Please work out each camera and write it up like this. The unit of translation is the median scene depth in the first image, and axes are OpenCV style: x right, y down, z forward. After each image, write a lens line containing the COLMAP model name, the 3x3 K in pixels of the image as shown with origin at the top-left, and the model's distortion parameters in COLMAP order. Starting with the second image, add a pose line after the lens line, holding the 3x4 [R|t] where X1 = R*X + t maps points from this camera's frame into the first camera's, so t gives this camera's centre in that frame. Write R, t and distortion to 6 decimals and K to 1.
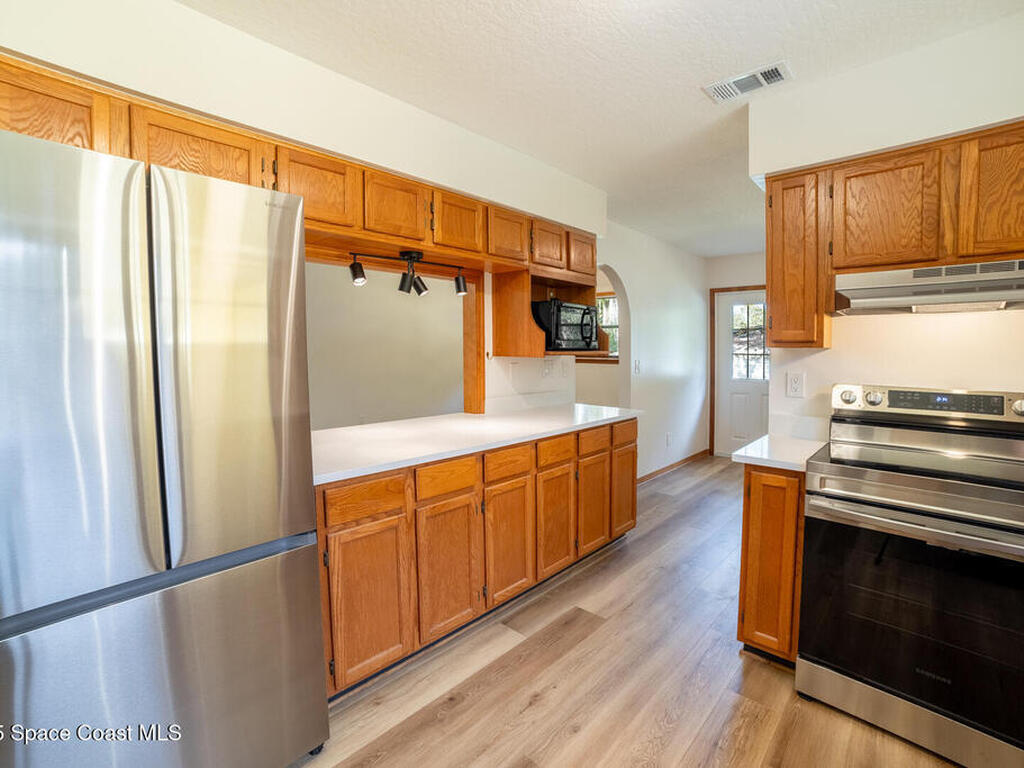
lens RADIAL K [[444.1, 0, 512.0], [0, 444.1, 384.0], [0, 0, 1]] dist [0.000582, 0.000026]
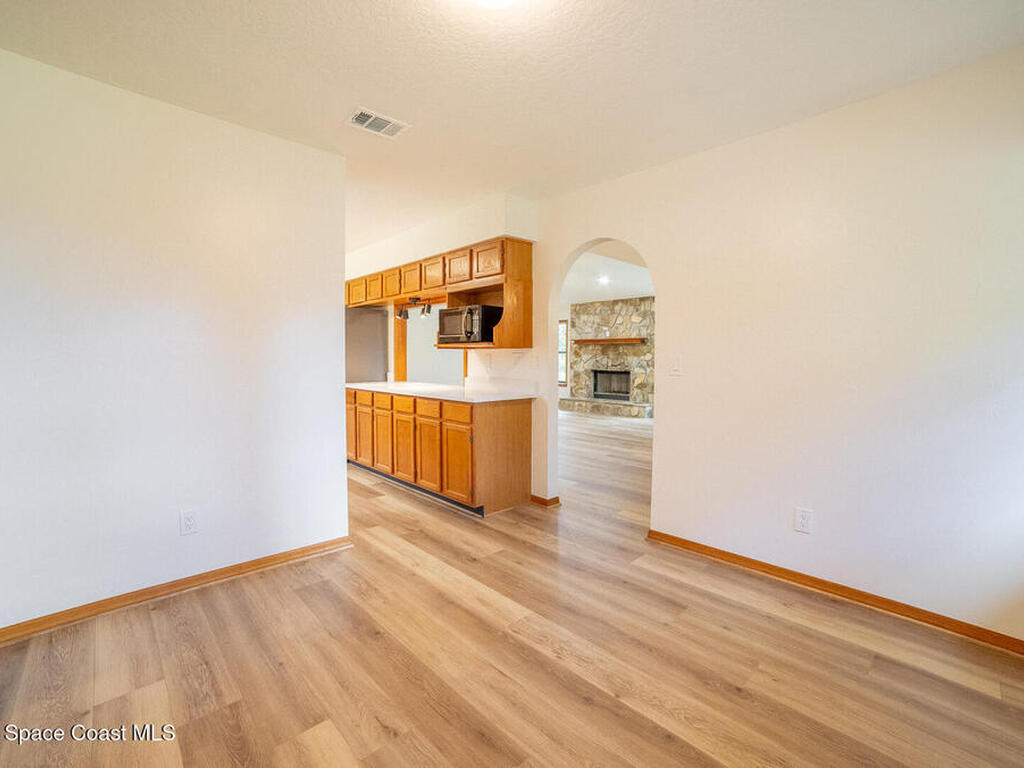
lens RADIAL K [[459.5, 0, 512.0], [0, 459.5, 384.0], [0, 0, 1]] dist [-0.000555, -0.000020]
pose [[-0.049304, 0.057050, -0.997153, 1.530438], [-0.064058, 0.996131, 0.060158, -0.050353], [0.996727, 0.066842, -0.045459, 1.268574]]
